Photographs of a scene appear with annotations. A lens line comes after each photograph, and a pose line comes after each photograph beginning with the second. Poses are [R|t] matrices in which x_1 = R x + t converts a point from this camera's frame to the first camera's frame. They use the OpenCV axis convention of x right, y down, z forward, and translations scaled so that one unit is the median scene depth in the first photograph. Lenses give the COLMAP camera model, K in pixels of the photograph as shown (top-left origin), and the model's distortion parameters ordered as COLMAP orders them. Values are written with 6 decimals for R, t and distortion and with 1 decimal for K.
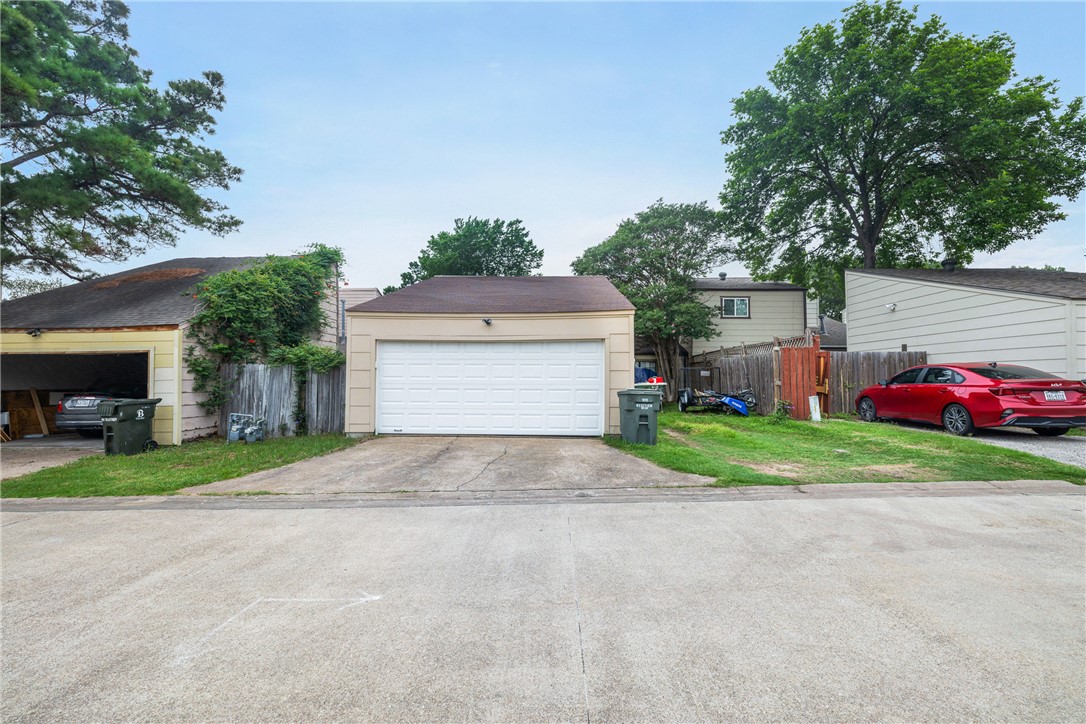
lens RADIAL K [[457.3, 0, 542.1], [0, 457.3, 364.7], [0, 0, 1]] dist [0.002835, 0.000413]
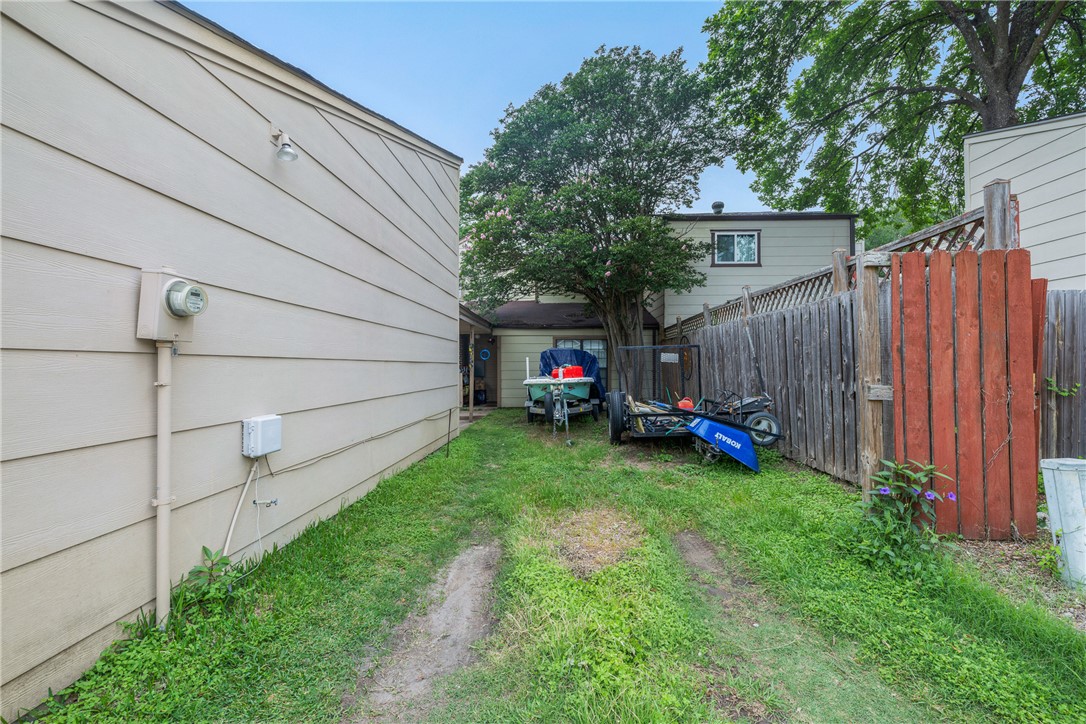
lens RADIAL K [[457.3, 0, 546.0], [0, 457.3, 360.6], [0, 0, 1]] dist [0.002835, 0.000413]
pose [[0.999953, -0.007266, -0.006411, 0.184453], [0.007411, 0.999712, 0.022830, 0.008258], [0.006243, -0.022876, 0.999719, 0.413909]]
